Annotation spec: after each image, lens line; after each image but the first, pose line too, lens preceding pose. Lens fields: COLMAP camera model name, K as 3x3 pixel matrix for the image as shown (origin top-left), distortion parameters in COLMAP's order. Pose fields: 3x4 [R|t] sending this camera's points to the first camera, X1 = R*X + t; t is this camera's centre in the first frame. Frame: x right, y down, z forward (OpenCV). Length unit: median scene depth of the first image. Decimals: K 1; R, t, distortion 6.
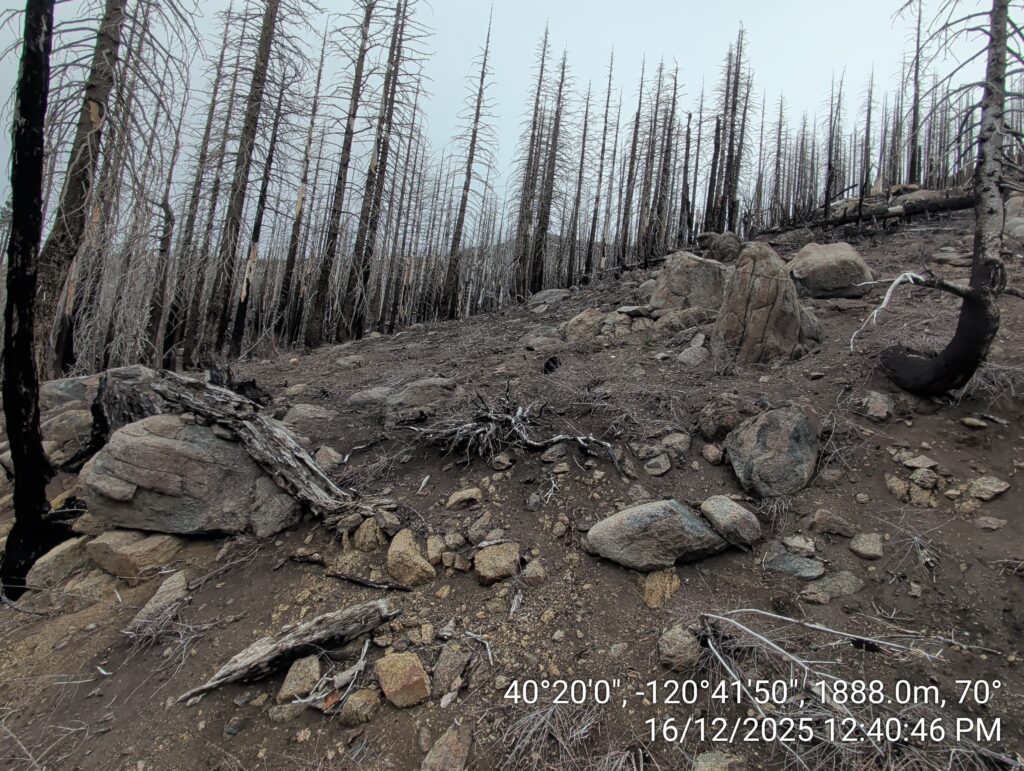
lens RADIAL K [[577.6, 0, 512.0], [0, 577.6, 385.5], [0, 0, 1]] dist [-0.002794, -0.000304]
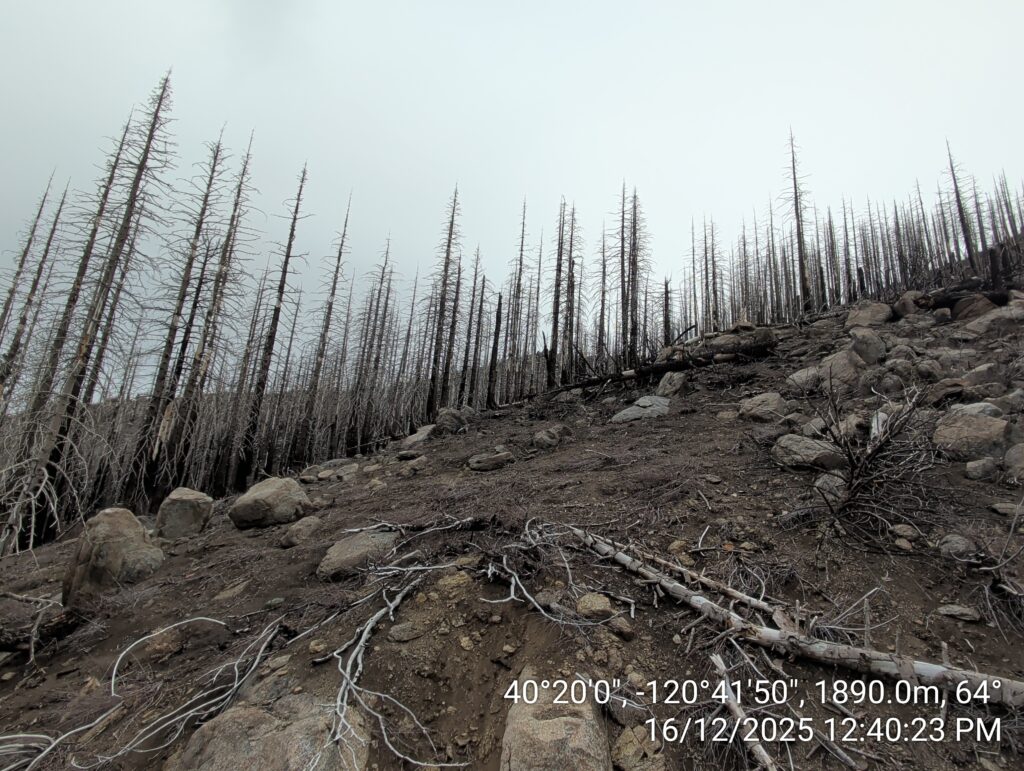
lens RADIAL K [[611.4, 0, 527.5], [0, 611.4, 386.8], [0, 0, 1]] dist [0.001342, 0.001343]
pose [[0.997959, -0.060115, -0.021528, 0.310948], [0.055061, 0.980888, -0.186619, -0.043623], [0.032335, 0.185053, 0.982196, -0.101038]]
